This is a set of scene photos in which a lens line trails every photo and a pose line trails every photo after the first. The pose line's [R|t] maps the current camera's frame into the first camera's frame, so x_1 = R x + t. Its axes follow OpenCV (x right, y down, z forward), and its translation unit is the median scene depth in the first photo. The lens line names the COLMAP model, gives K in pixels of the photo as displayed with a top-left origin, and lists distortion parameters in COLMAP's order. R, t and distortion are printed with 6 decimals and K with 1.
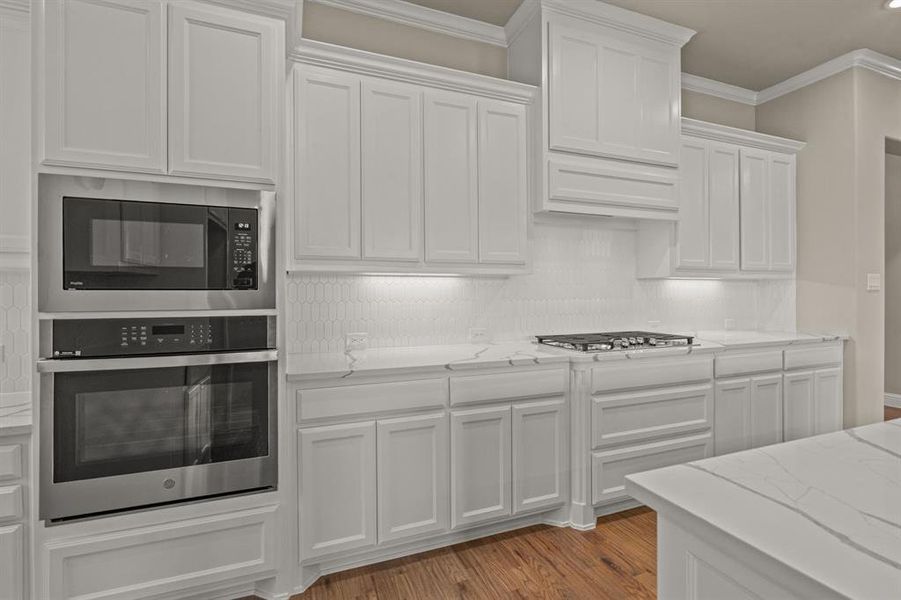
lens RADIAL K [[404.6, 0, 450.5], [0, 404.6, 300.0], [0, 0, 1]] dist [0.001502, 0.000383]
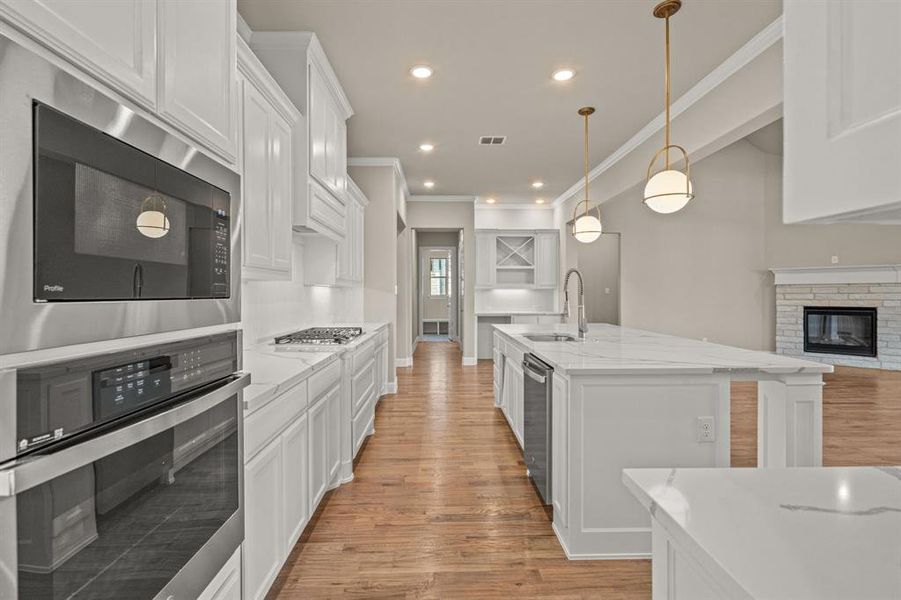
lens RADIAL K [[409.8, 0, 444.9], [0, 409.8, 297.0], [0, 0, 1]] dist [0.000556, 0.000309]
pose [[0.342157, 0.000150, 0.939643, -1.080142], [0.001328, 0.999999, -0.000643, -0.026734], [-0.939642, 0.001468, 0.342157, 0.354386]]
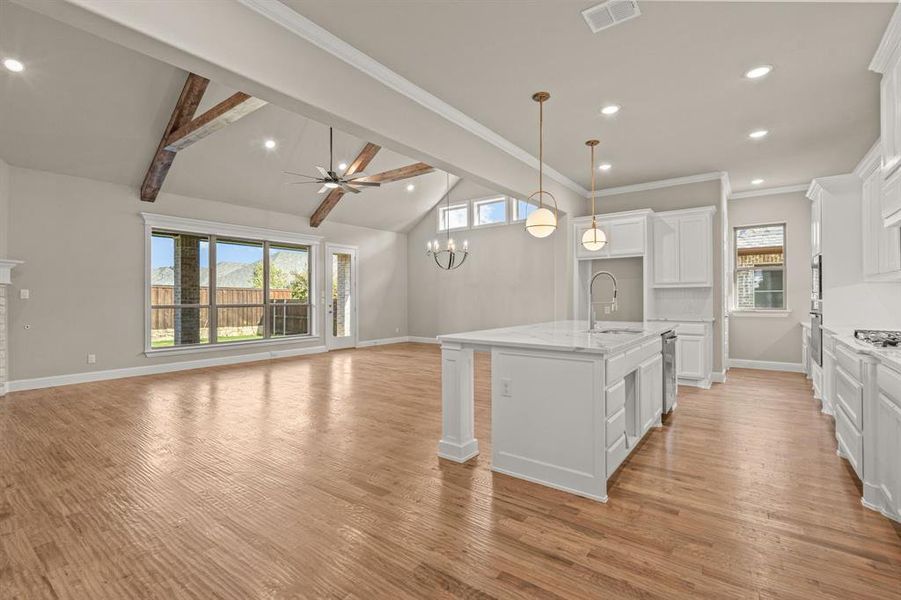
lens RADIAL K [[409.8, 0, 444.9], [0, 409.8, 297.0], [0, 0, 1]] dist [0.000556, 0.000309]
pose [[-0.848642, 0.012486, -0.528821, 3.111931], [0.012195, 0.999917, 0.004039, -0.032646], [0.528828, -0.003021, -0.848724, 2.022178]]
